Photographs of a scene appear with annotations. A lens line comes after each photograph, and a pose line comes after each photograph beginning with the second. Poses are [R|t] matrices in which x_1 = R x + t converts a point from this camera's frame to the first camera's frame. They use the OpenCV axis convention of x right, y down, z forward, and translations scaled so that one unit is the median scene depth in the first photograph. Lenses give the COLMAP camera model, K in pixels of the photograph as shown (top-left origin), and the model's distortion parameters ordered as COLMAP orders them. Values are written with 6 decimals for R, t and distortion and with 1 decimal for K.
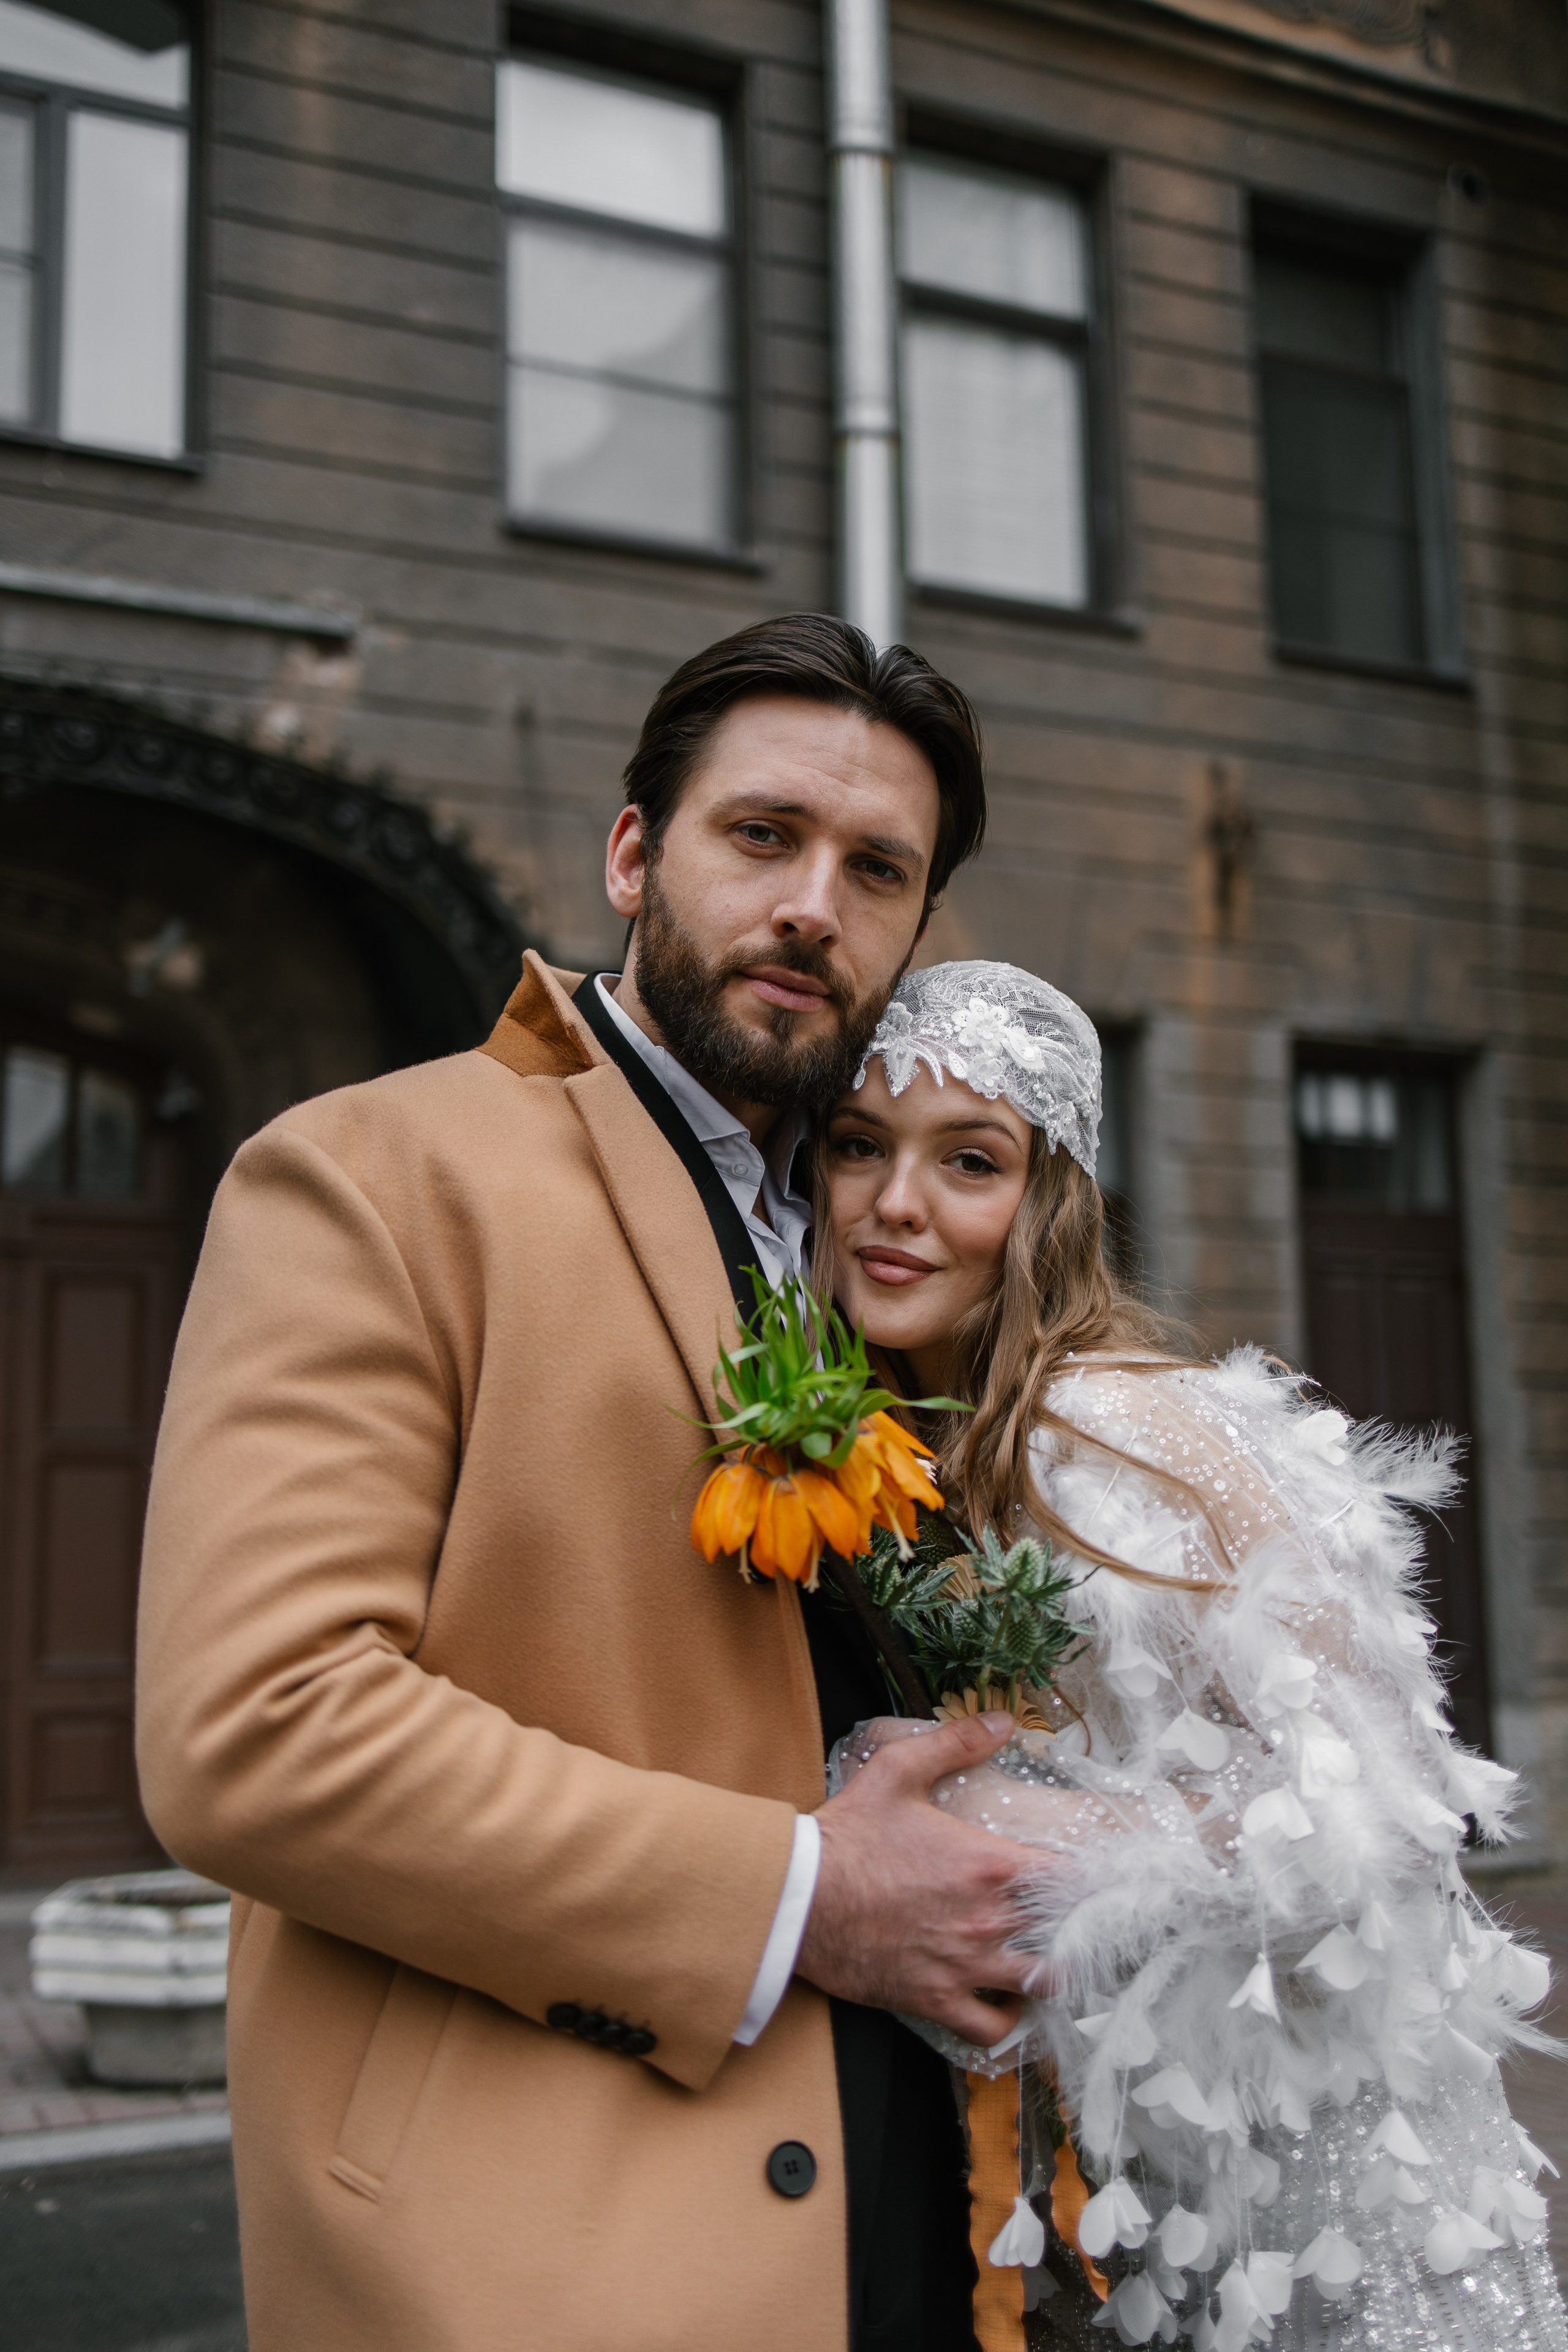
lens RADIAL K [[2334.8, 0, 783.5], [0, 2334.8, 1177.4], [0, 0, 1]] dist [0.016148, 0.000000]
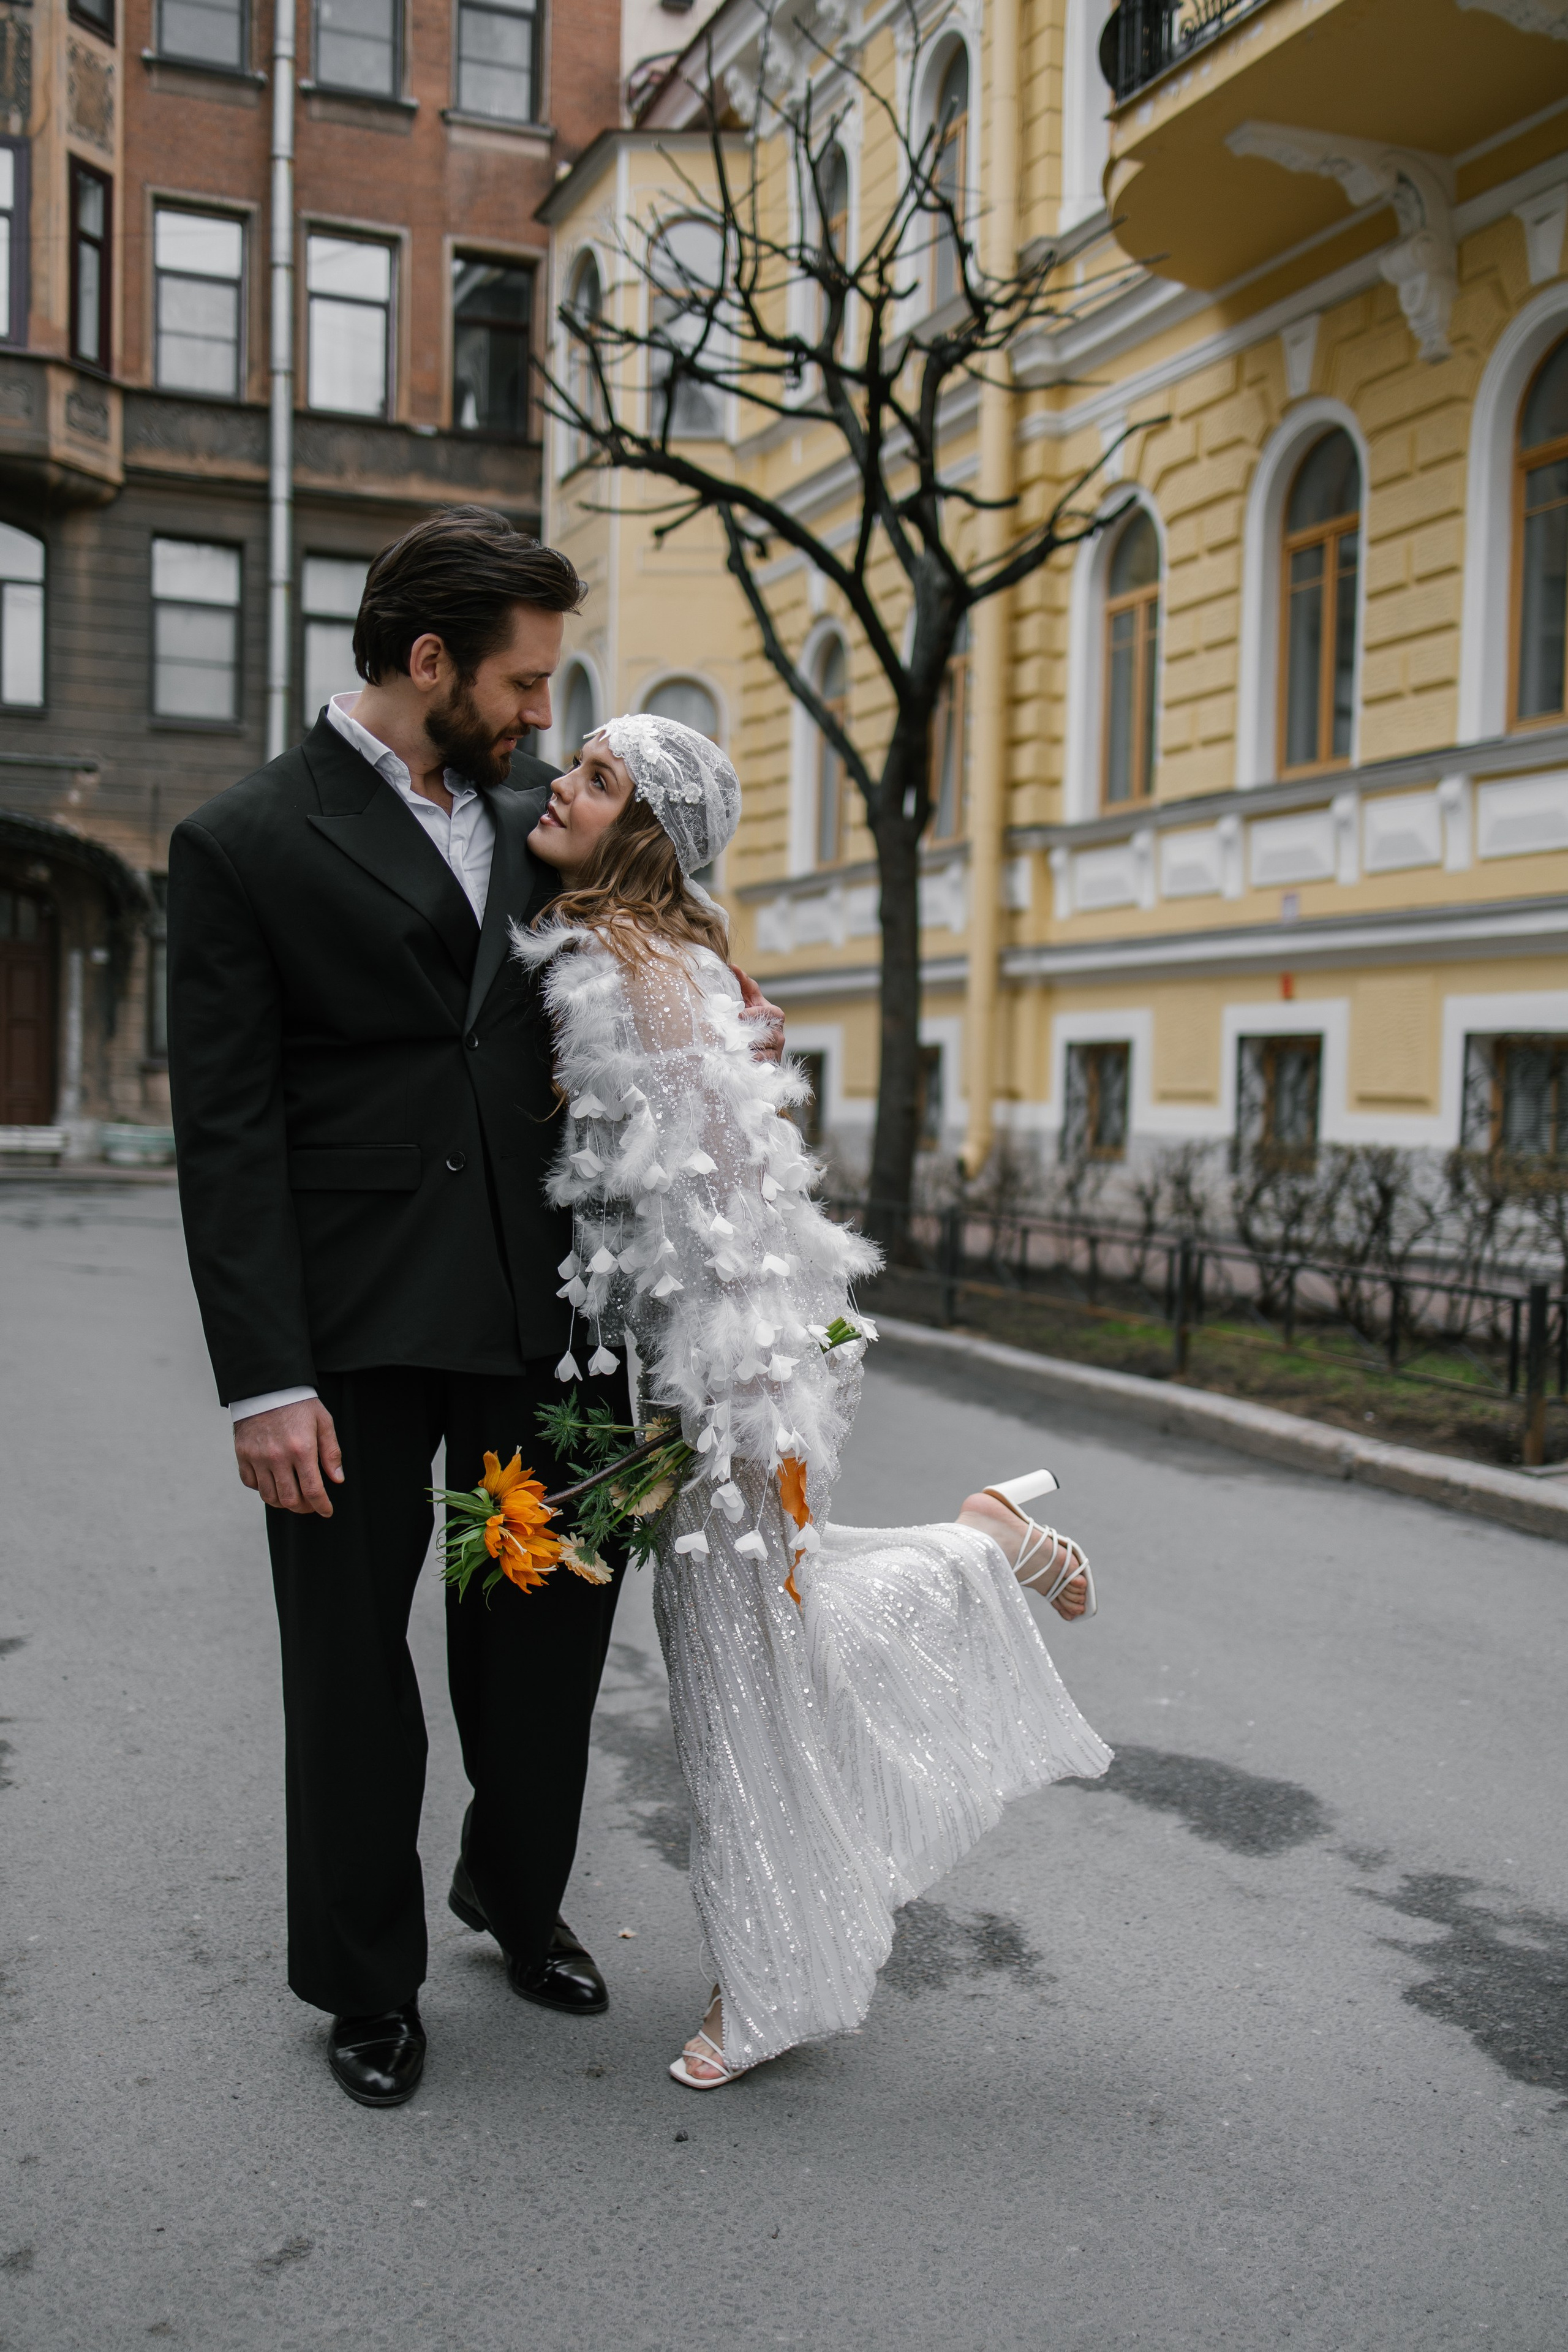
lens RADIAL K [[2334.8, 0, 786.1], [0, 2334.8, 1182.1], [0, 0, 1]] dist [0.016148, 0.000000]
pose [[0.999410, 0.023531, -0.025037, 0.798371], [-0.019333, 0.987504, 0.156405, -0.183167], [0.028404, -0.155829, 0.987376, -2.072072]]
